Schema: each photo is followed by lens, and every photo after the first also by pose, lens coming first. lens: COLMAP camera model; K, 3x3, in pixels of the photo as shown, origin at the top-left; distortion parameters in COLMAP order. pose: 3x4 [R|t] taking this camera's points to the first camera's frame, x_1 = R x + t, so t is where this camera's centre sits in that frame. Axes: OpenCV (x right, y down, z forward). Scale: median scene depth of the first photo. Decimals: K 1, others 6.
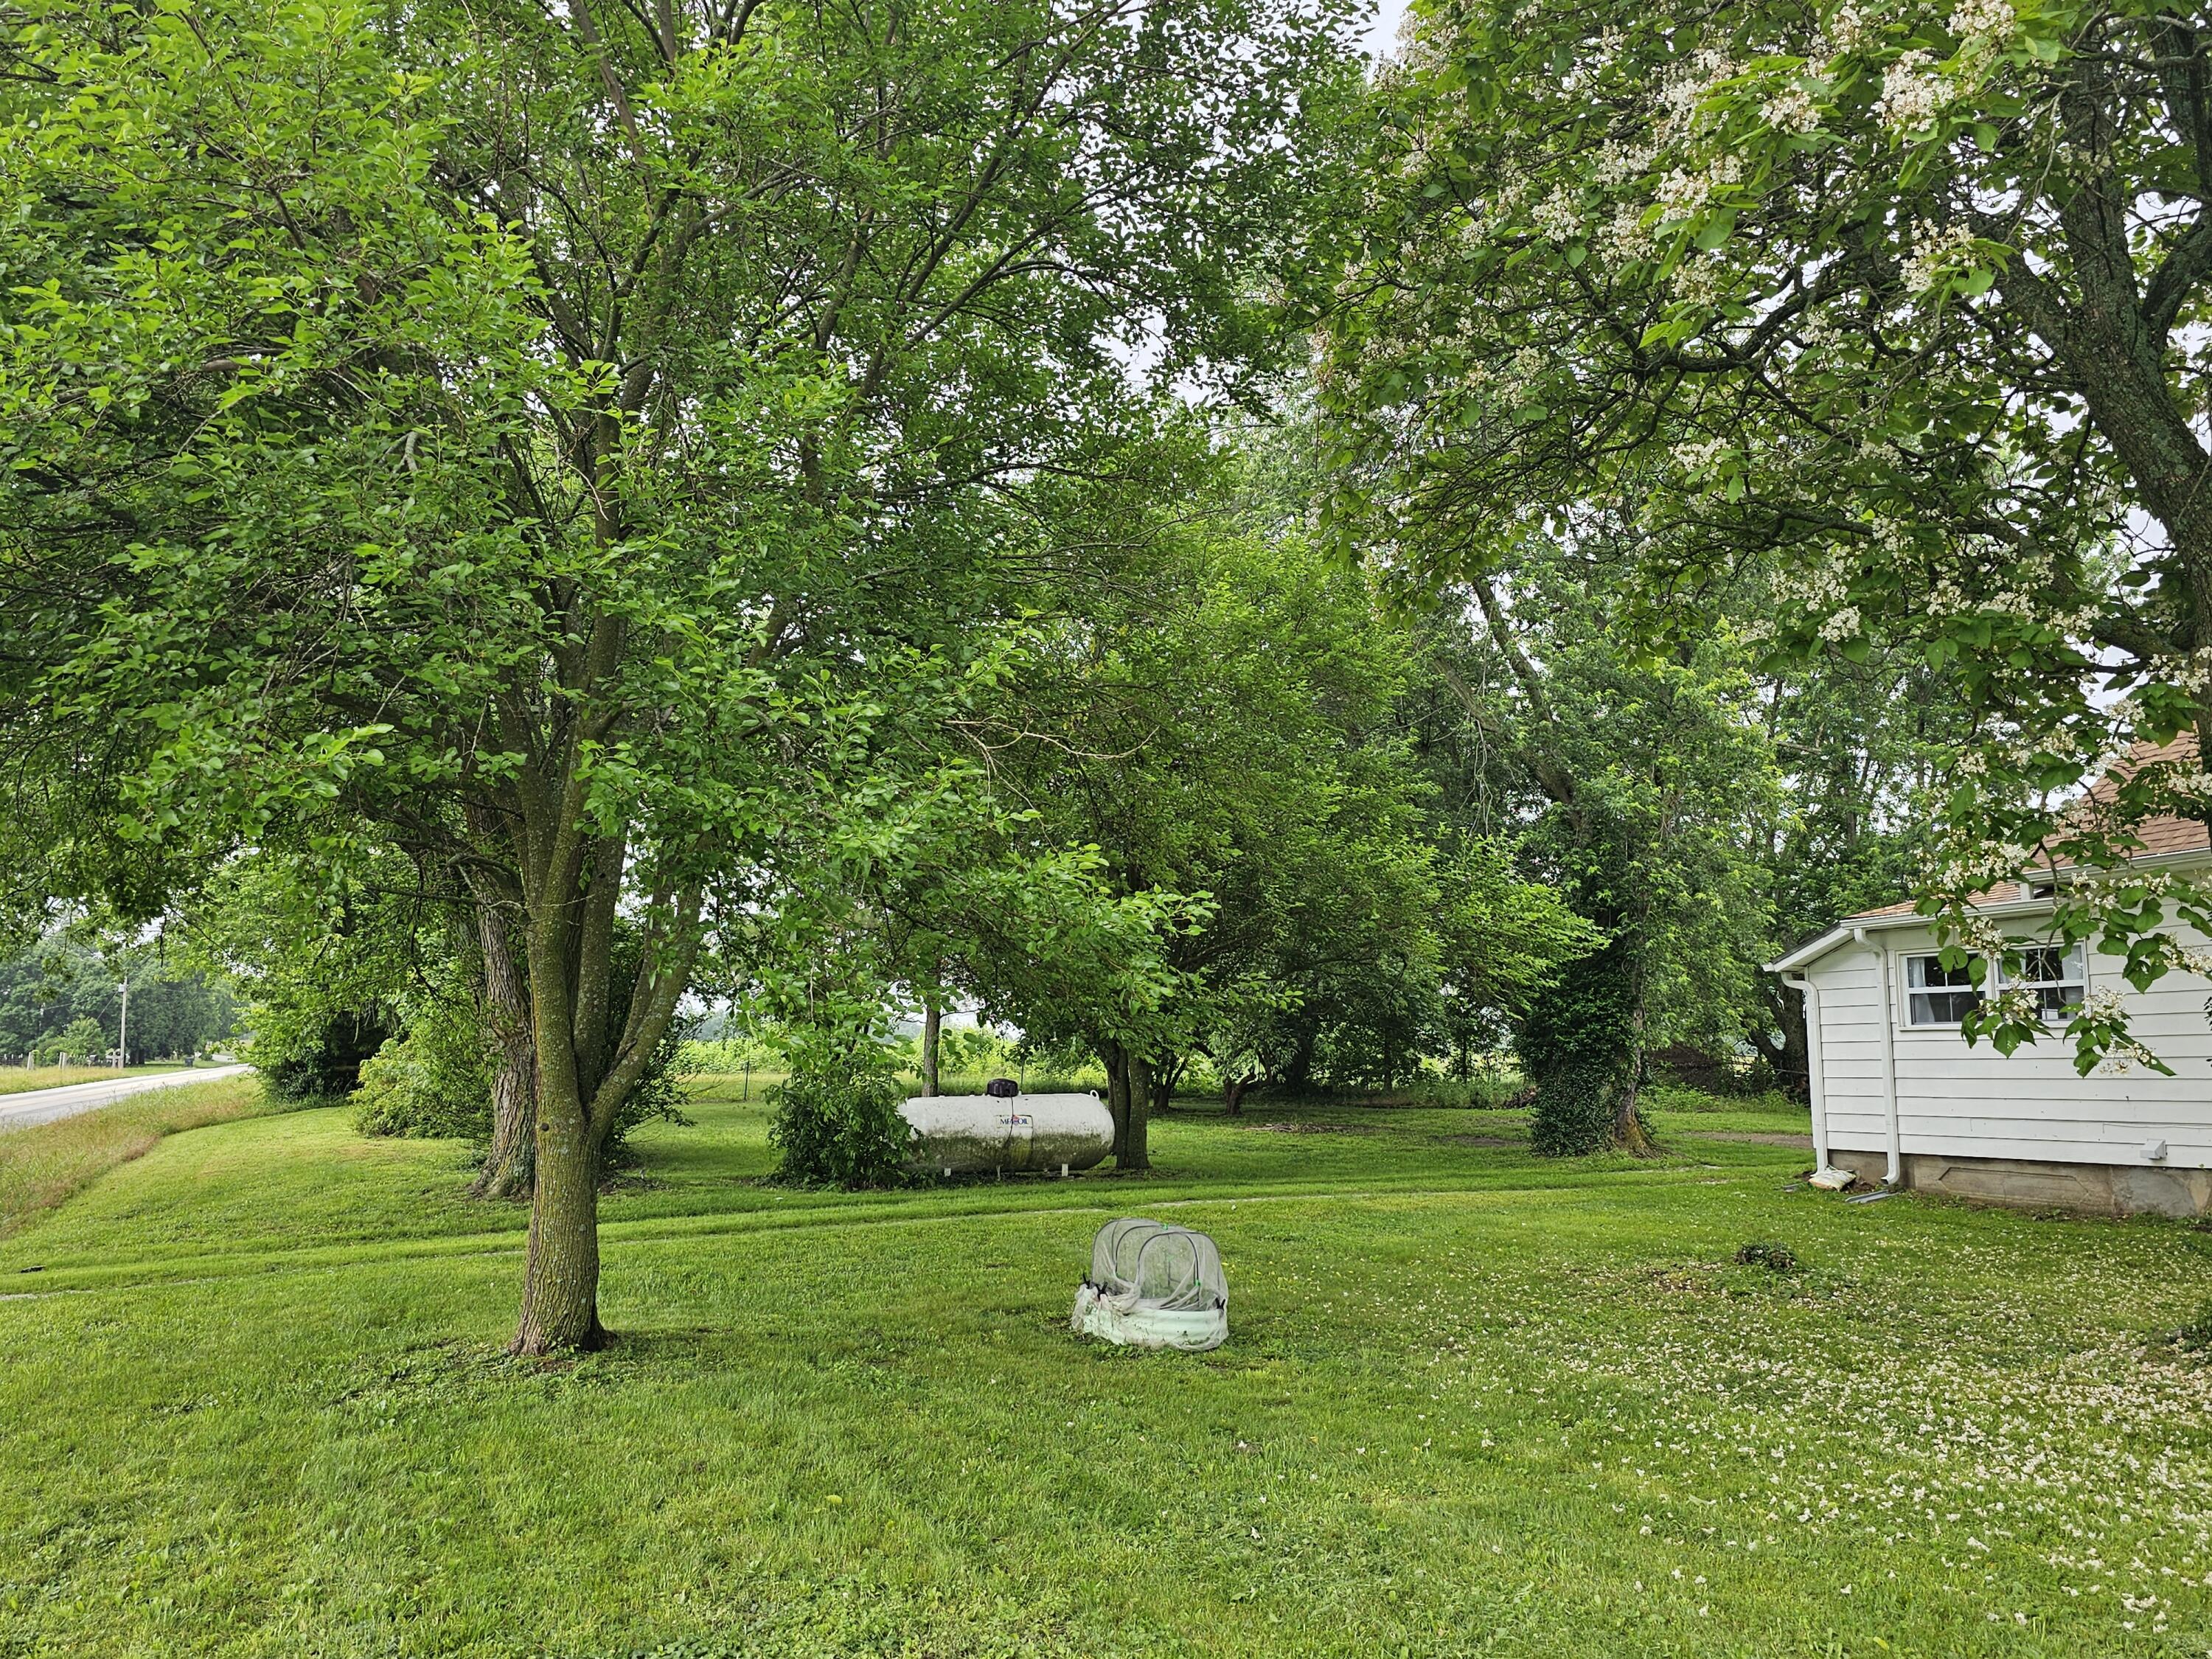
lens RADIAL K [[1710.5, 0, 1099.6], [0, 1710.5, 803.3], [0, 0, 1]] dist [0.047625, -0.049460]
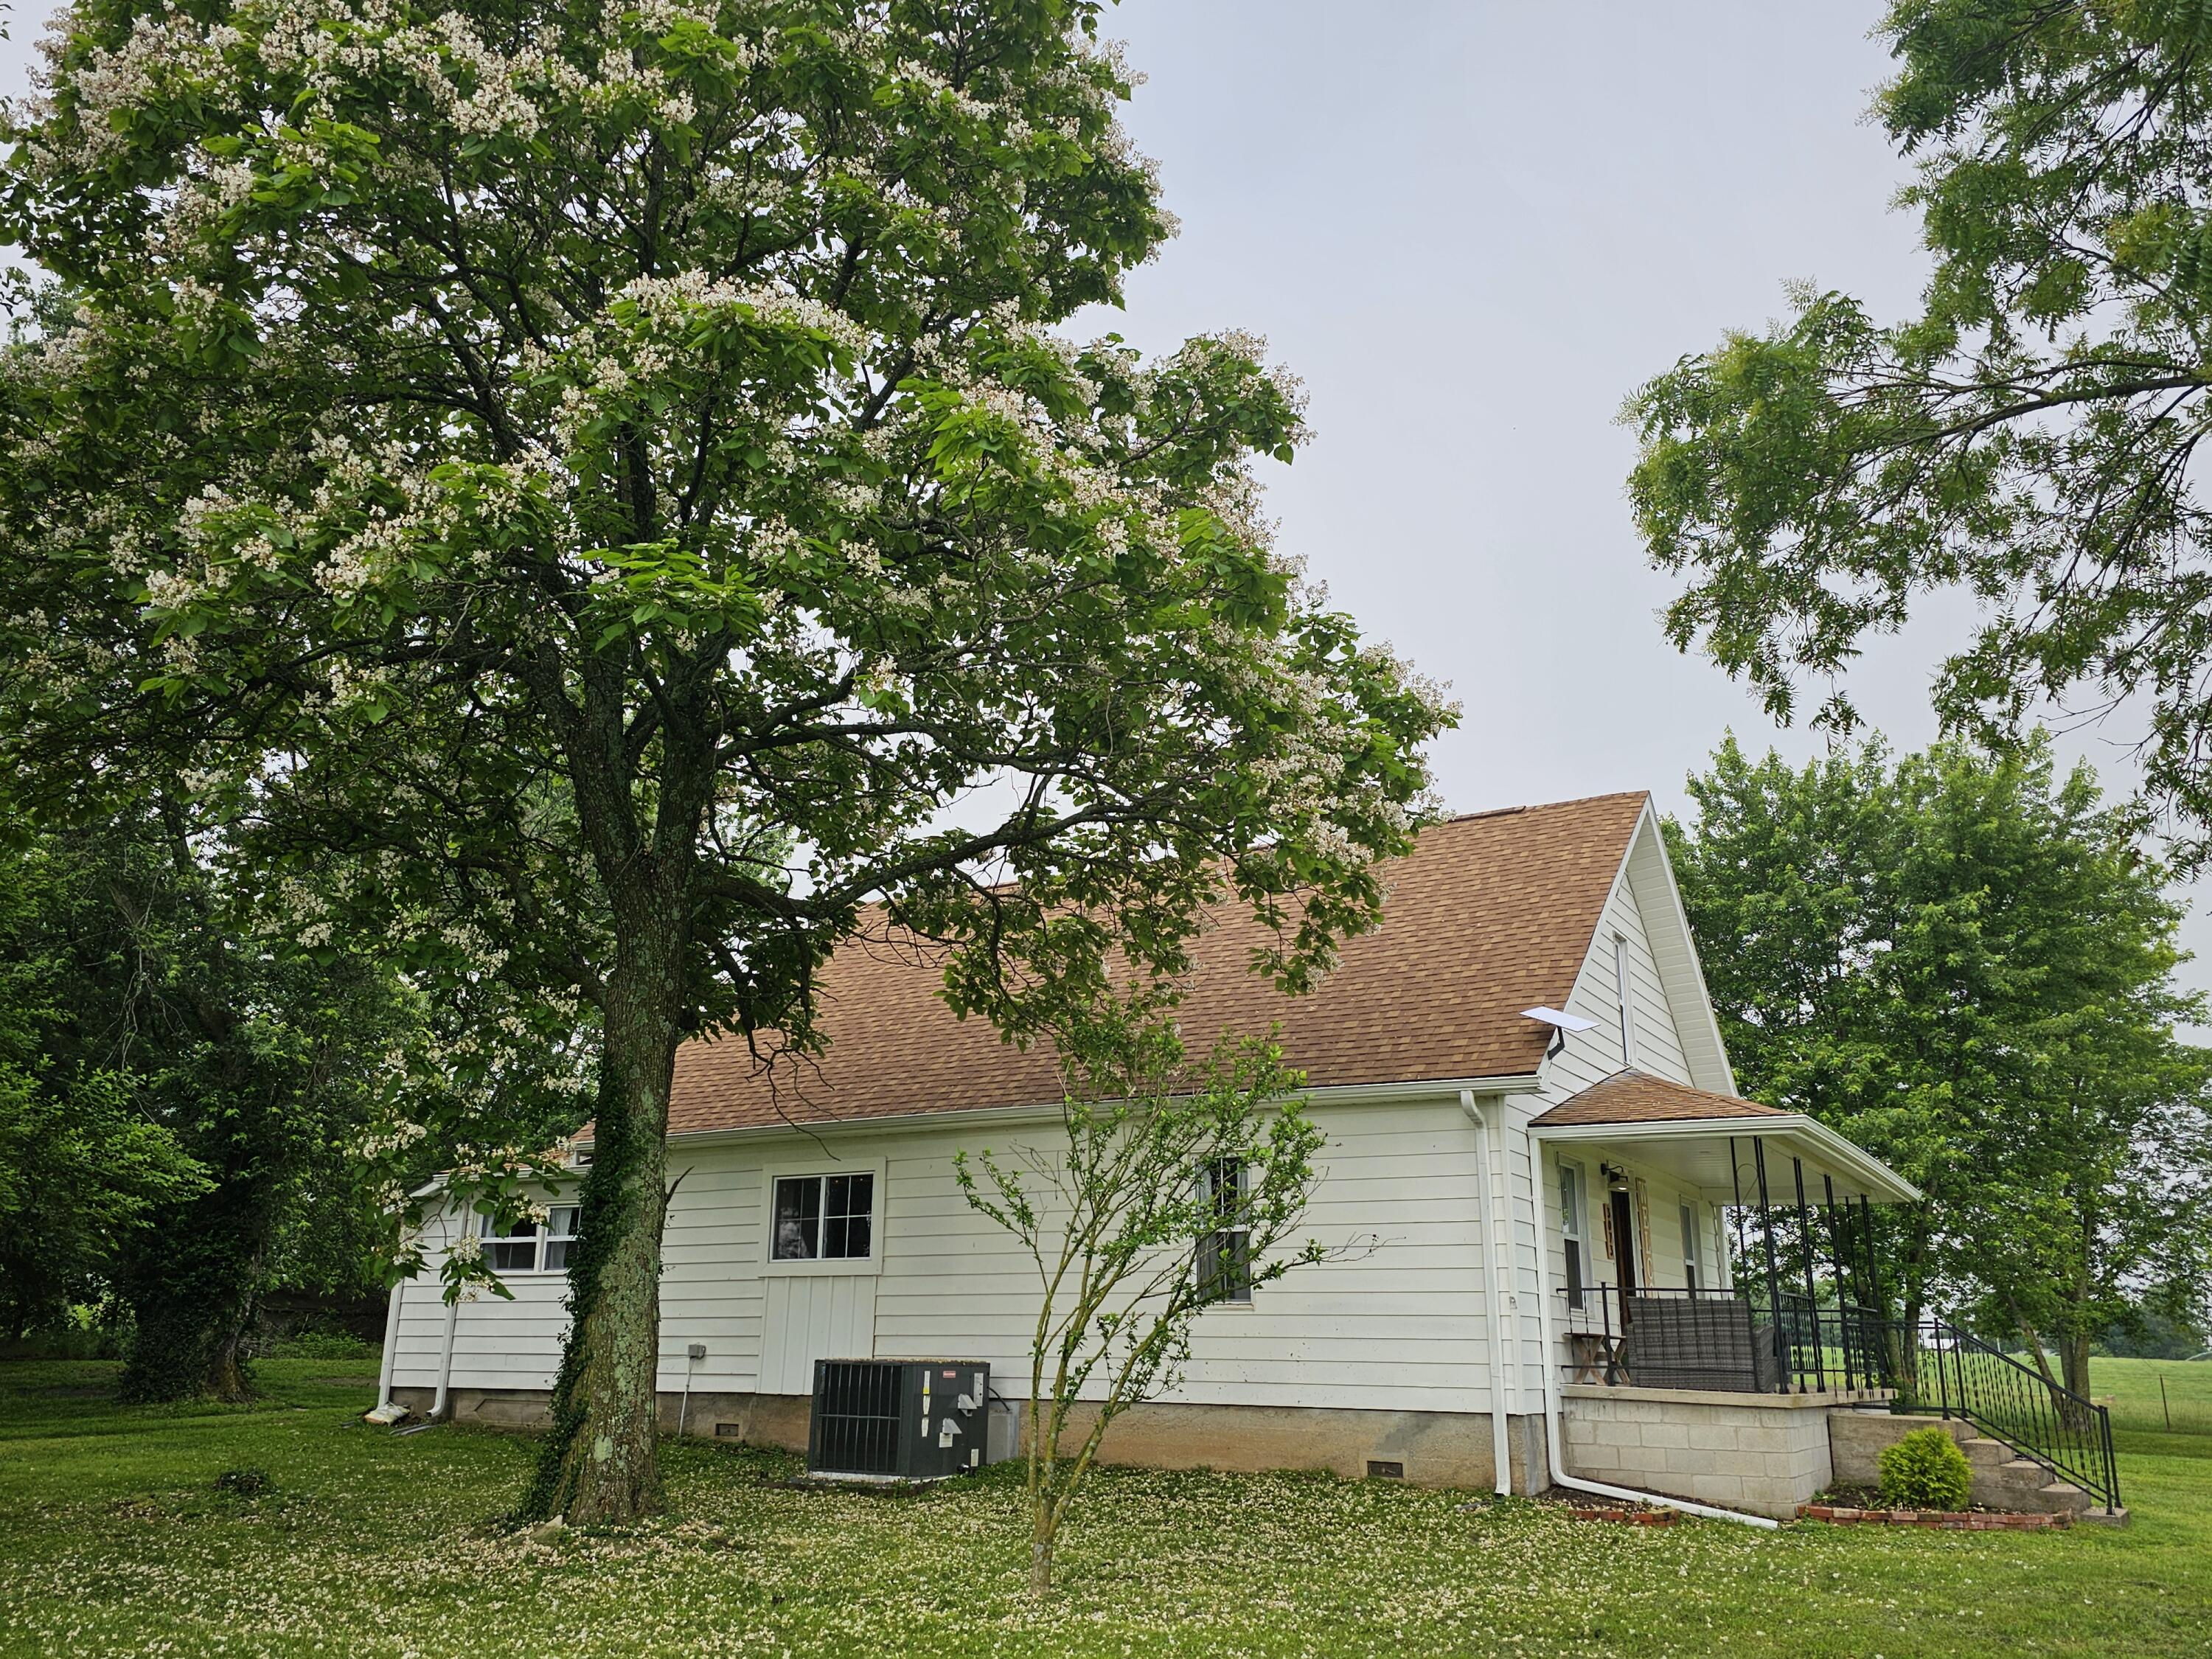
lens RADIAL K [[1723.1, 0, 1103.9], [0, 1723.1, 864.0], [0, 0, 1]] dist [0.058159, -0.059461]
pose [[0.780332, 0.166330, 0.602840, 0.098168], [-0.102727, 0.984979, -0.138794, -0.034700], [-0.616870, 0.046377, 0.785697, -0.295947]]
